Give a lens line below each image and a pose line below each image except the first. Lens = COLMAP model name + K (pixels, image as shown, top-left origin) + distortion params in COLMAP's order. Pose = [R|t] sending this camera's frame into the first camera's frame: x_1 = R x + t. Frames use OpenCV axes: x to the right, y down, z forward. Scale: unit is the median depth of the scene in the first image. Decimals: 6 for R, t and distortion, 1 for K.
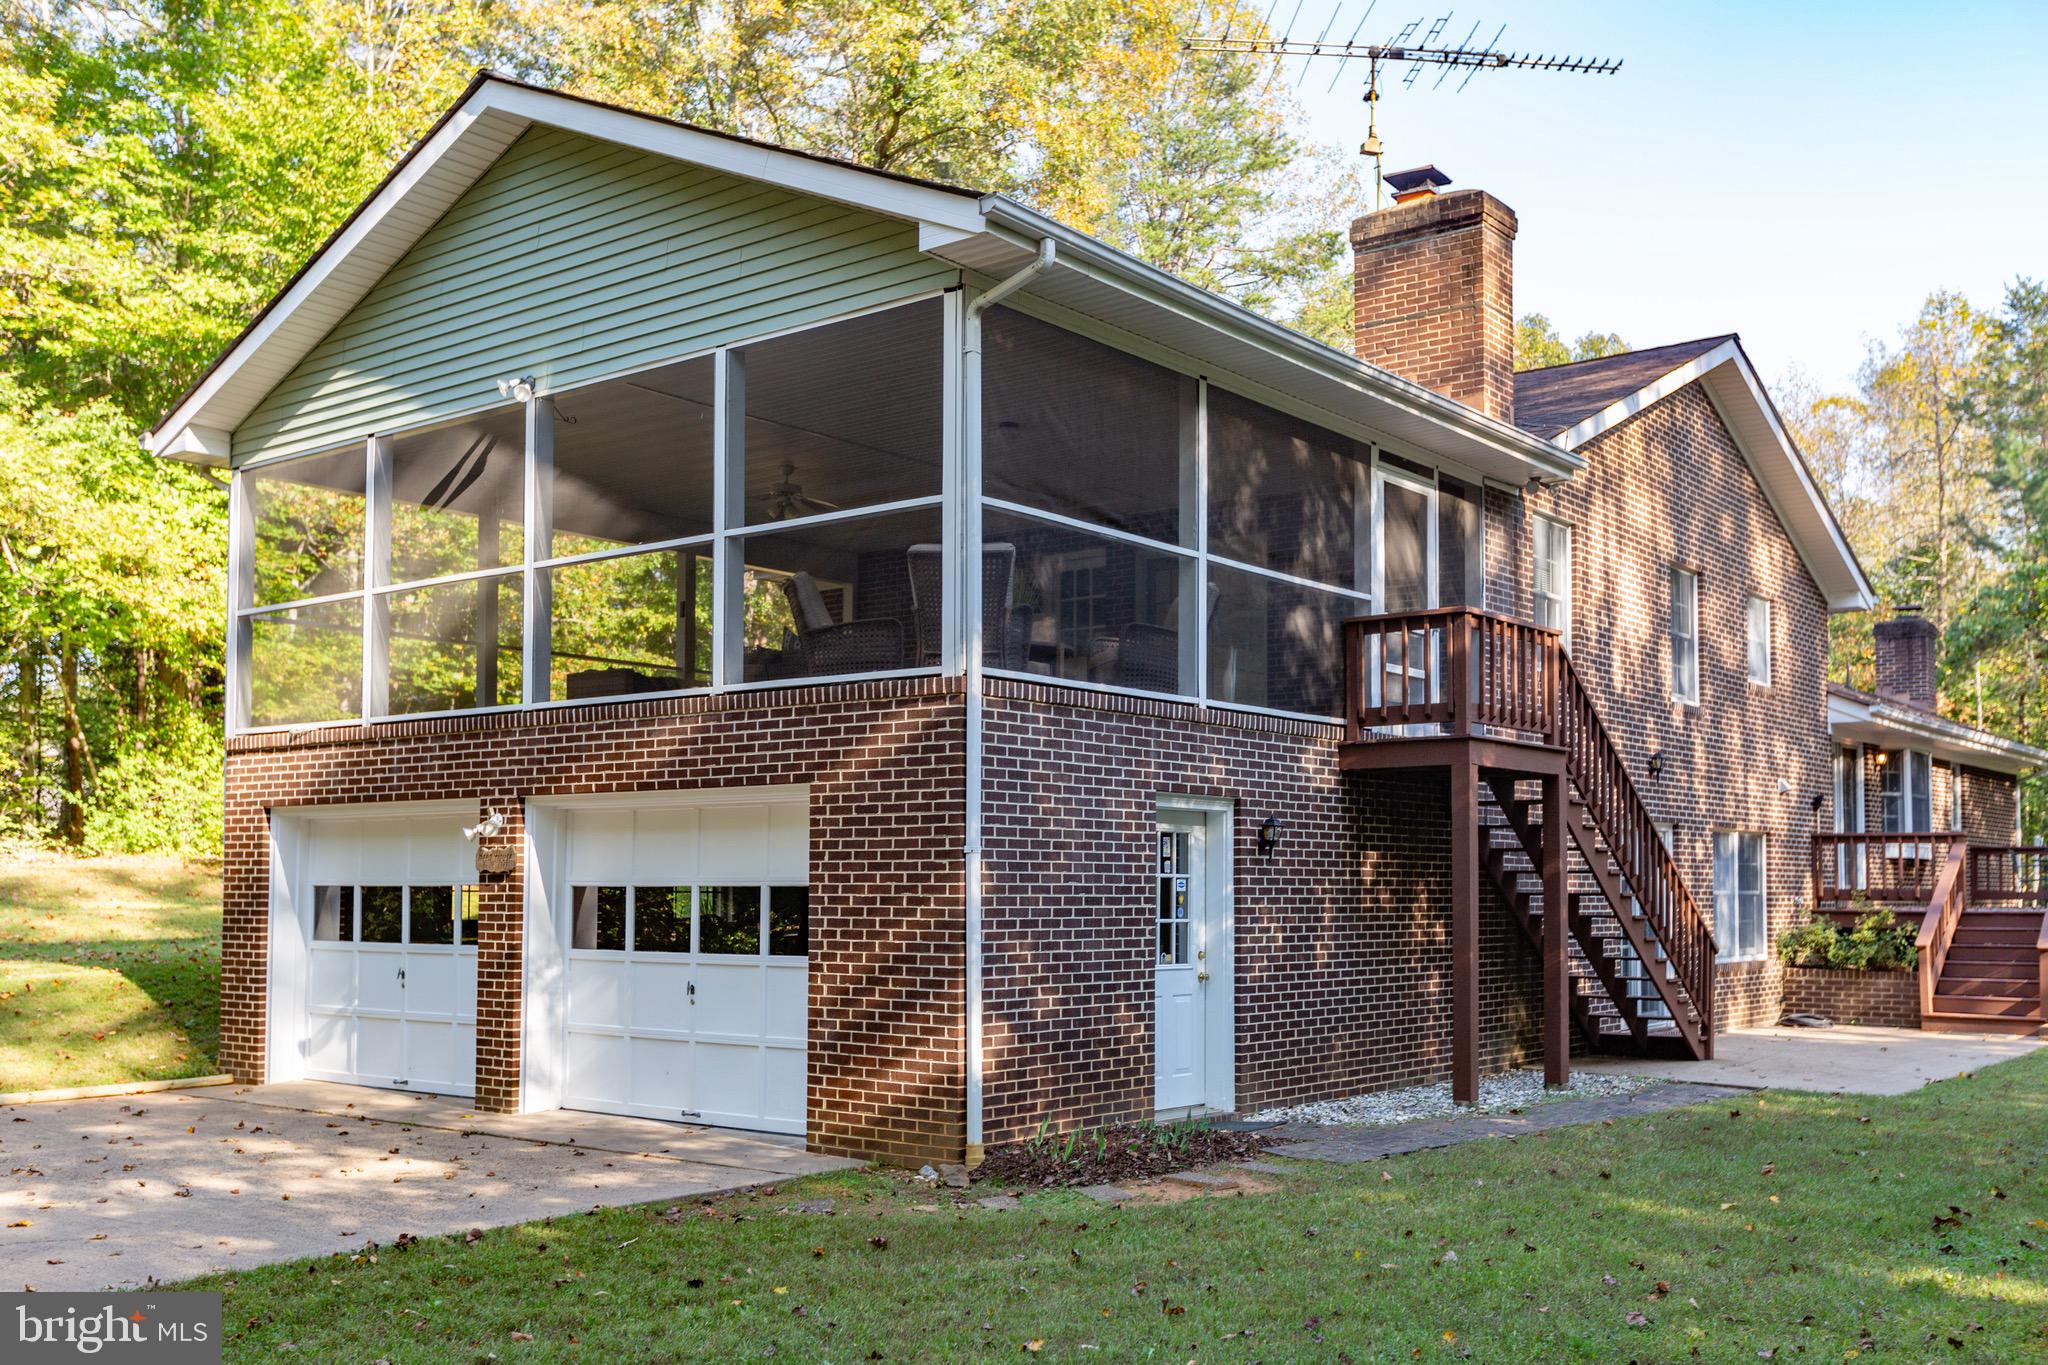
lens RADIAL K [[1903.5, 0, 1025.4], [0, 1903.5, 755.8], [0, 0, 1]] dist [-0.004452, -0.001712]
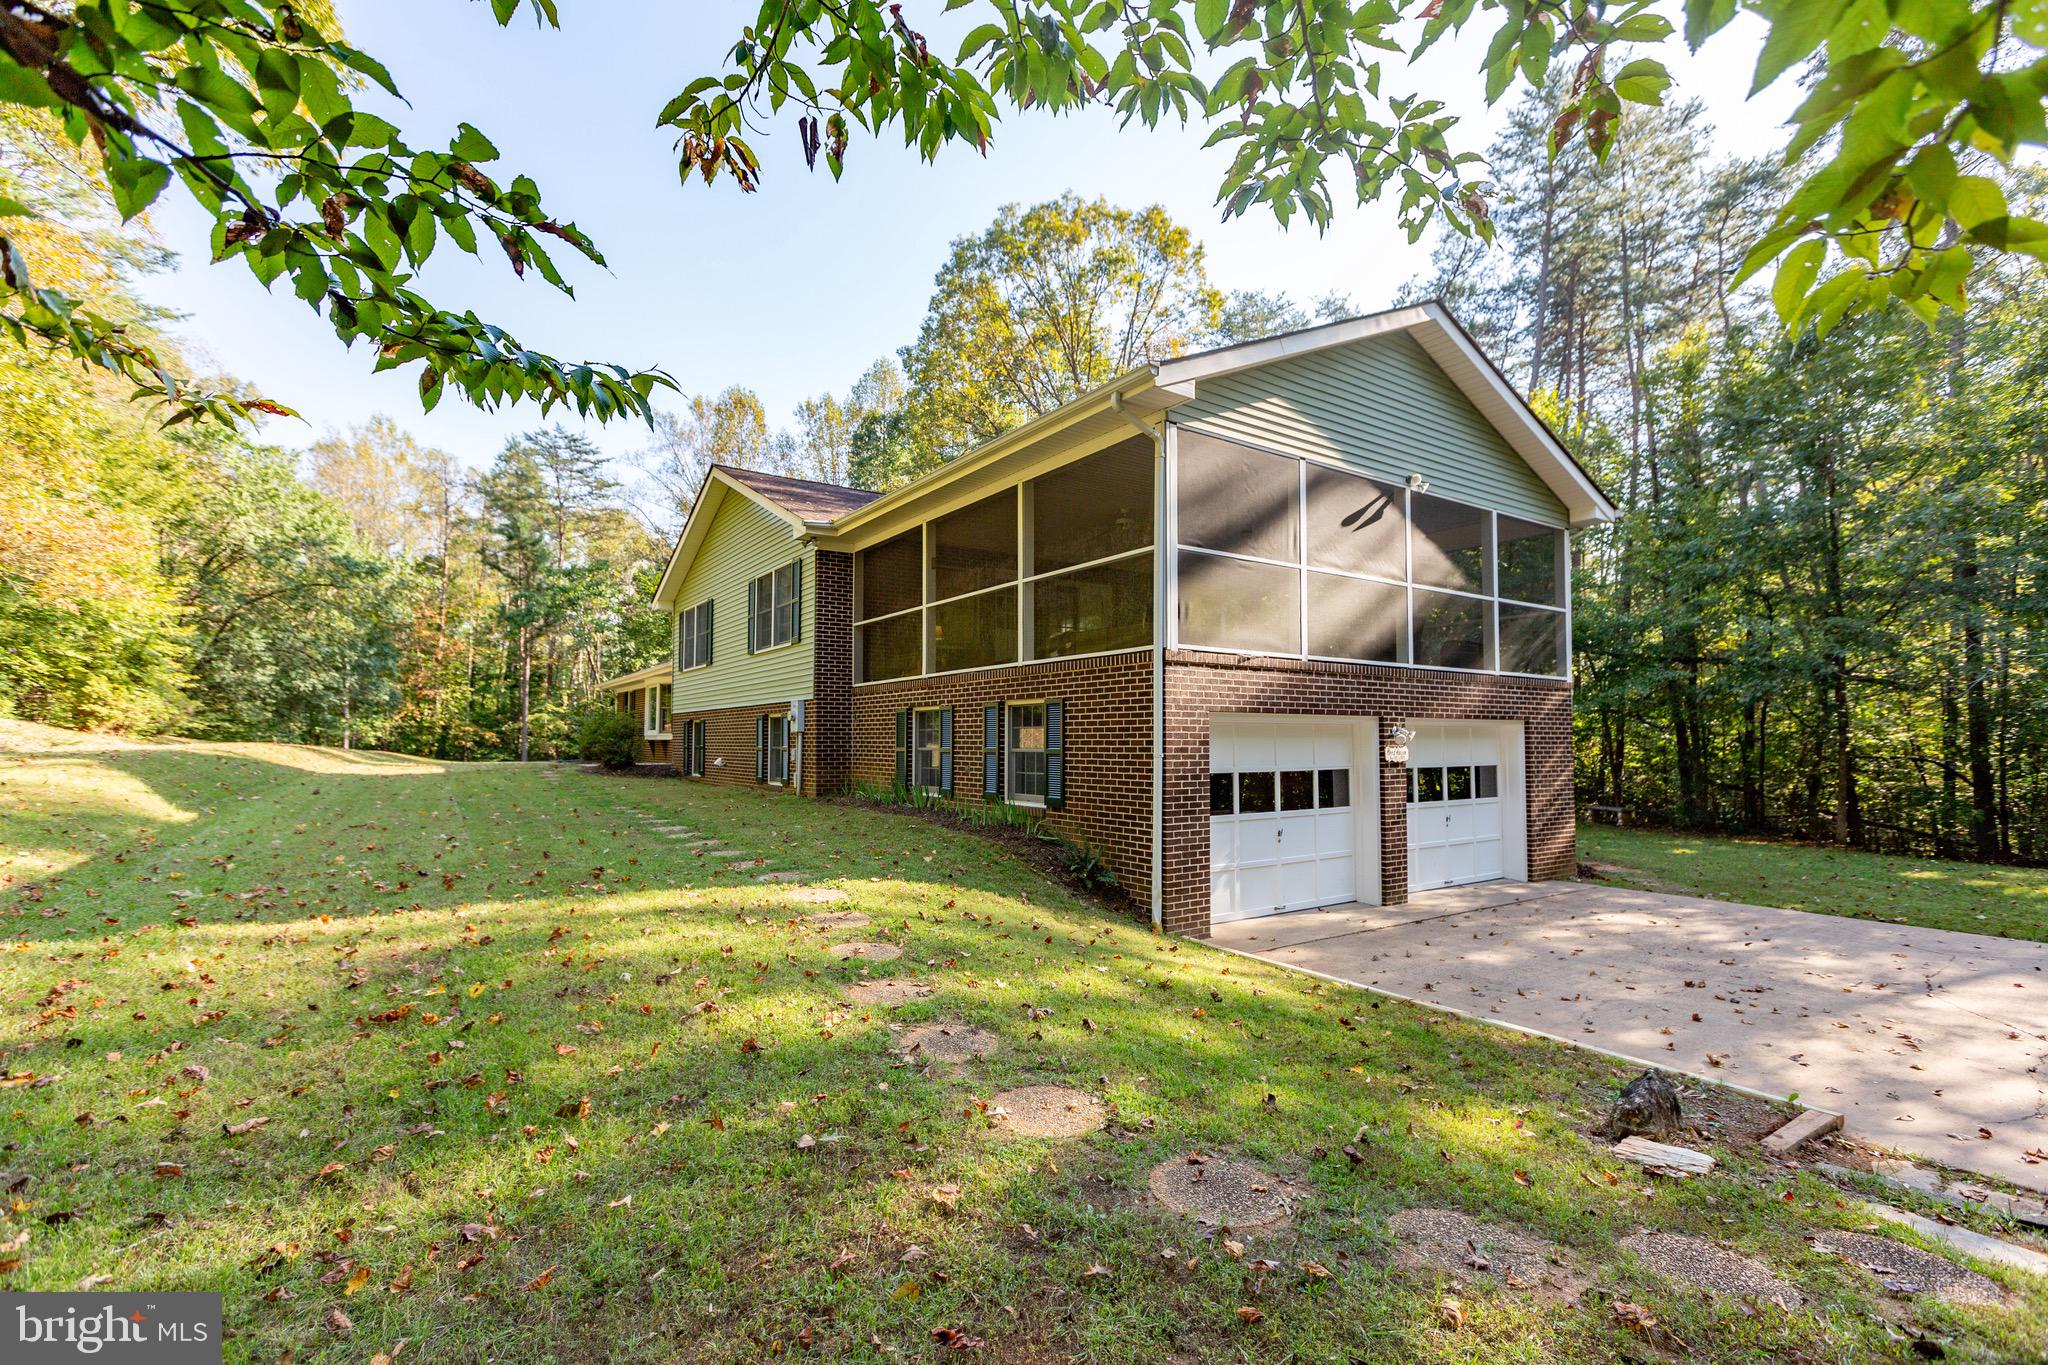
lens RADIAL K [[947.2, 0, 1024.0], [0, 947.2, 682.5], [0, 0, 1]] dist [-0.001267, 0.000598]
pose [[0.279208, 0.060825, 0.958302, -1.089761], [-0.062362, 0.997033, -0.045114, 0.046106], [-0.958204, -0.047165, 0.282173, 1.002837]]
